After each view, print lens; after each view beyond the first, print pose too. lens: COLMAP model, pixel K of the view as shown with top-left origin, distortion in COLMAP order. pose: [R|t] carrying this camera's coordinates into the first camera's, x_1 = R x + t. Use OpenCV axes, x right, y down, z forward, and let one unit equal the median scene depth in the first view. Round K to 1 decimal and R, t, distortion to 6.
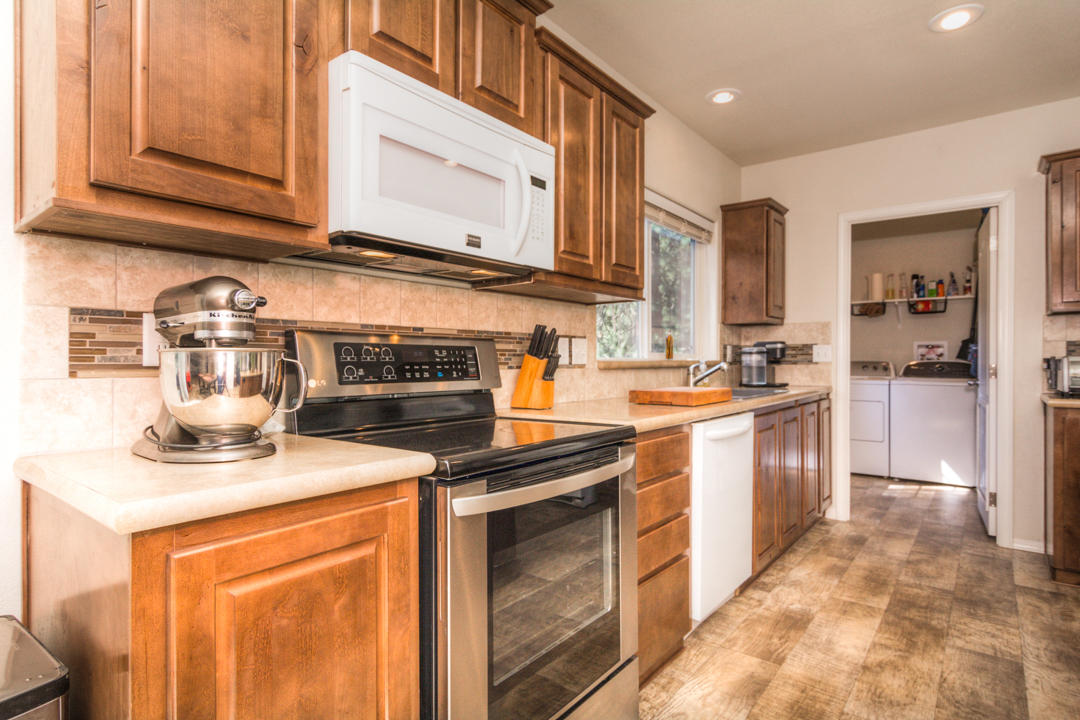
lens RADIAL K [[567.2, 0, 541.2], [0, 567.2, 358.6], [0, 0, 1]] dist [0.005466, -0.000370]
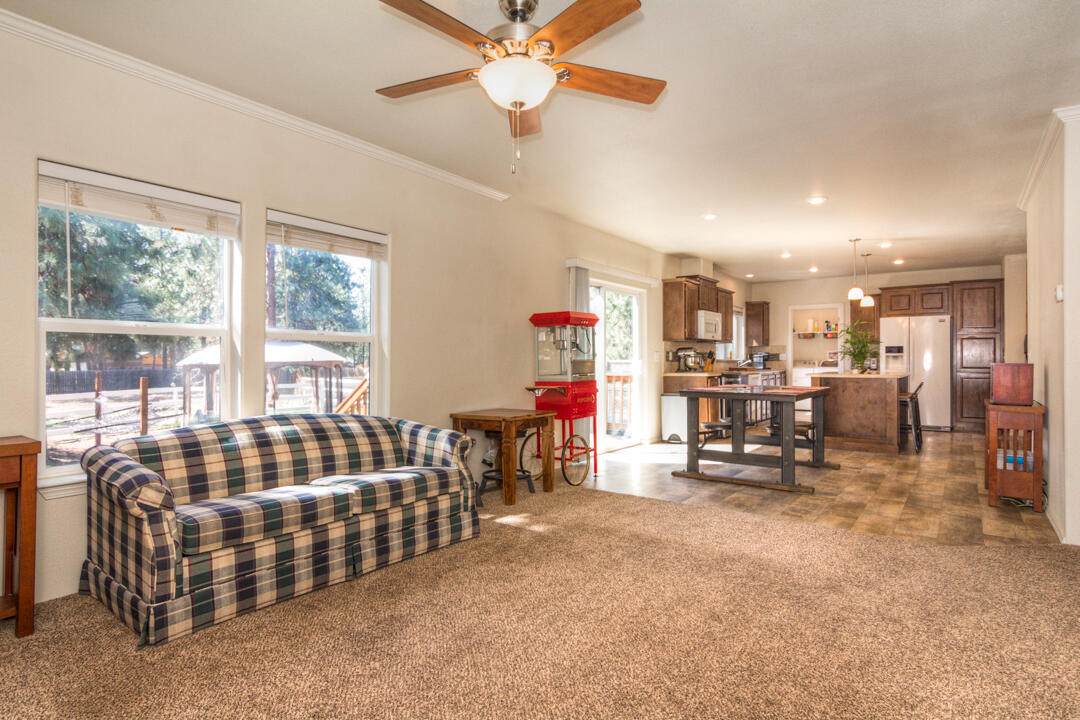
lens RADIAL K [[568.7, 0, 543.5], [0, 568.7, 360.4], [0, 0, 1]] dist [-0.003205, -0.000067]
pose [[0.999390, -0.002815, 0.034801, -0.747190], [0.002807, 0.999996, 0.000268, 0.002918], [-0.034802, -0.000170, 0.999394, -1.684619]]
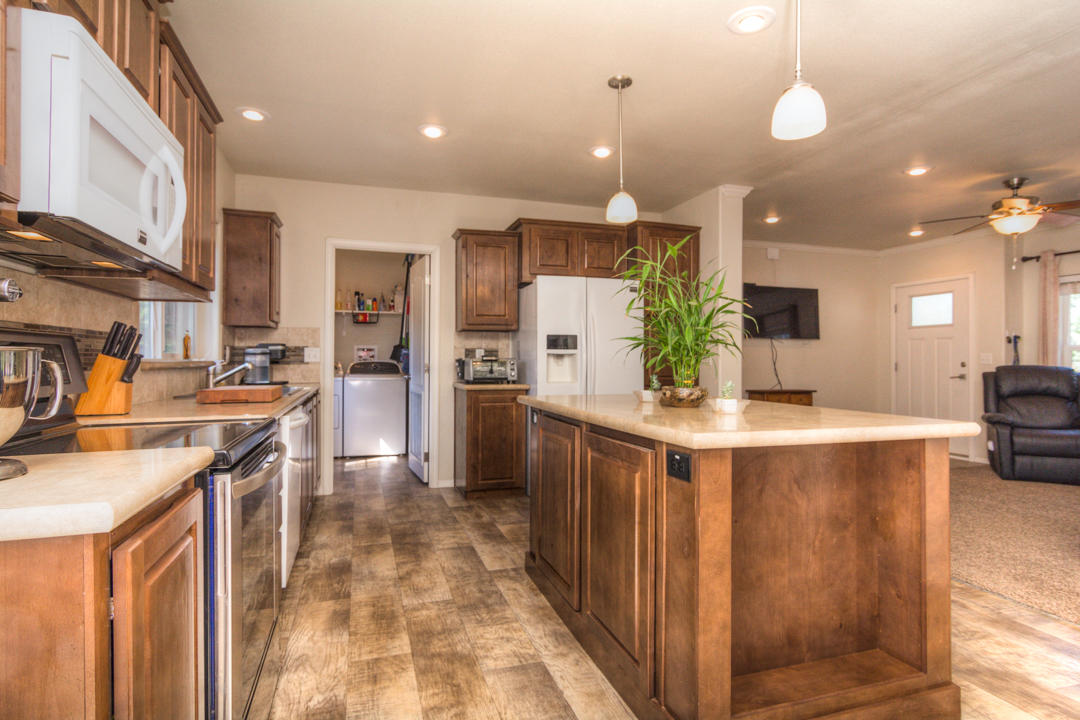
lens RADIAL K [[567.2, 0, 541.2], [0, 567.2, 358.6], [0, 0, 1]] dist [0.005466, -0.000370]
pose [[0.559012, 0.002204, 0.829157, -0.212806], [-0.001619, 0.999997, -0.001567, -0.000202], [-0.829158, -0.000466, 0.559014, -0.040242]]
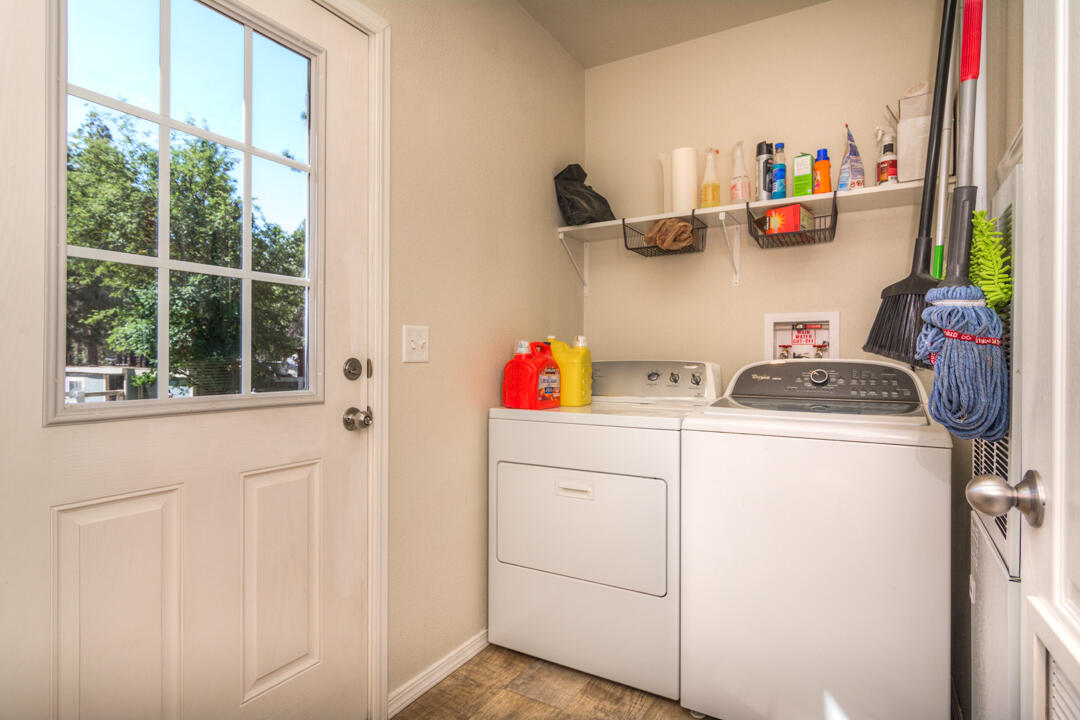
lens RADIAL K [[568.7, 0, 543.5], [0, 568.7, 360.4], [0, 0, 1]] dist [-0.003205, -0.000067]
pose [[0.990060, 0.001779, 0.140633, 0.653614], [-0.002110, 0.999995, 0.002205, 0.004969], [-0.140628, -0.002480, 0.990059, 0.913949]]
